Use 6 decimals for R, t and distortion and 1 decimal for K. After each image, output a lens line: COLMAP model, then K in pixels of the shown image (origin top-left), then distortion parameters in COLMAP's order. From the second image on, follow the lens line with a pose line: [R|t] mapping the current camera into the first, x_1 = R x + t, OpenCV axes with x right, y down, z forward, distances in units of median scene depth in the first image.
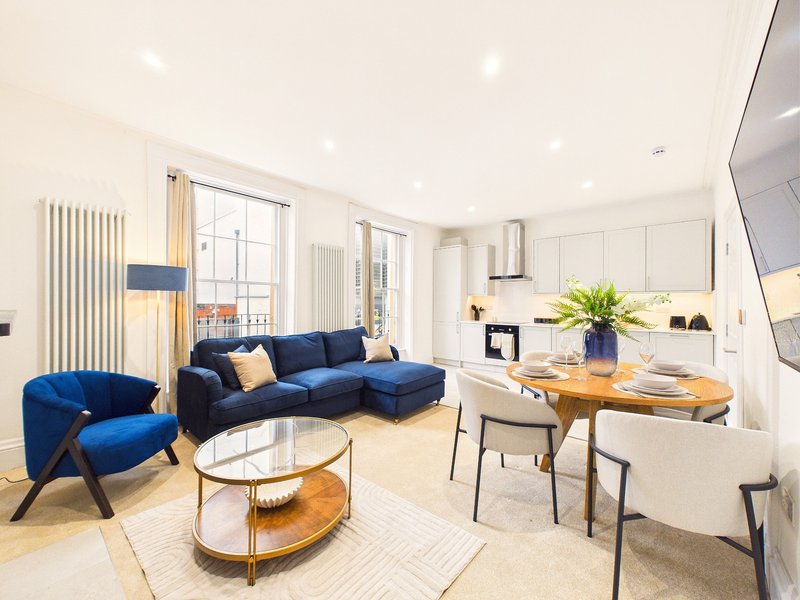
lens RADIAL K [[319.9, 0, 391.0], [0, 319.9, 303.7], [0, 0, 1]] dist [-0.023766, 0.000038]
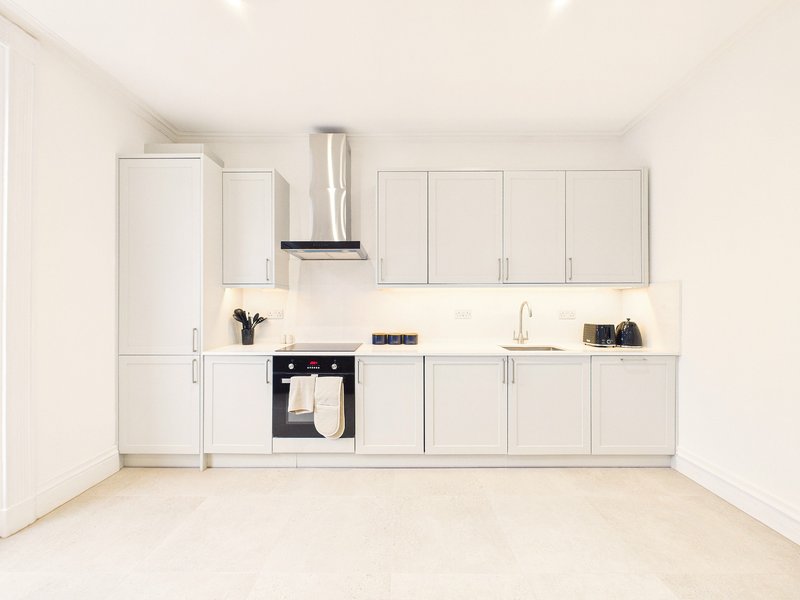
lens RADIAL K [[334.0, 0, 400.9], [0, 334.0, 303.4], [0, 0, 1]] dist [0.000744, 0.000187]
pose [[0.747891, 0.001821, 0.663819, 0.127802], [0.003266, 0.999974, -0.006422, 0.000276], [-0.663813, 0.006971, 0.747866, 0.542284]]
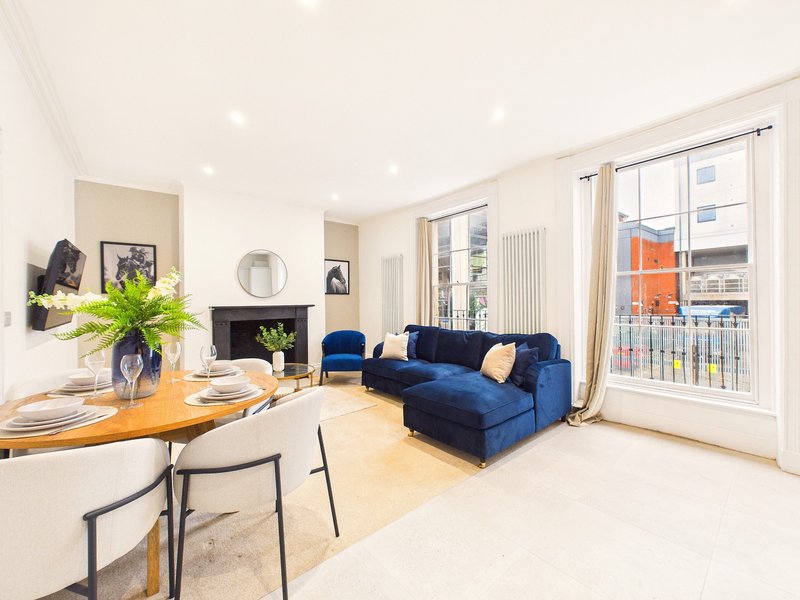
lens RADIAL K [[325.6, 0, 400.0], [0, 325.6, 300.0], [0, 0, 1]] dist [0.029521, 0.000007]
pose [[-0.130780, -0.003589, -0.991405, 1.657099], [0.008244, 0.999955, -0.004708, -0.005887], [0.991377, -0.008789, -0.130745, 1.930512]]
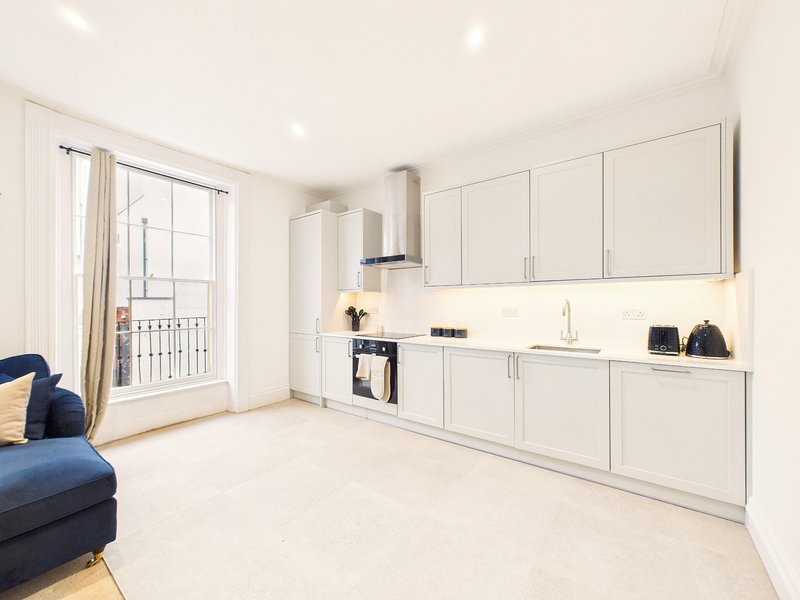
lens RADIAL K [[325.2, 0, 400.0], [0, 325.2, 300.0], [0, 0, 1]] dist [-0.001565, 0.000005]
pose [[0.996297, -0.005368, 0.085812, 0.315829], [0.006426, 0.999907, -0.012062, -0.000165], [-0.085740, 0.012569, 0.996238, 0.363620]]
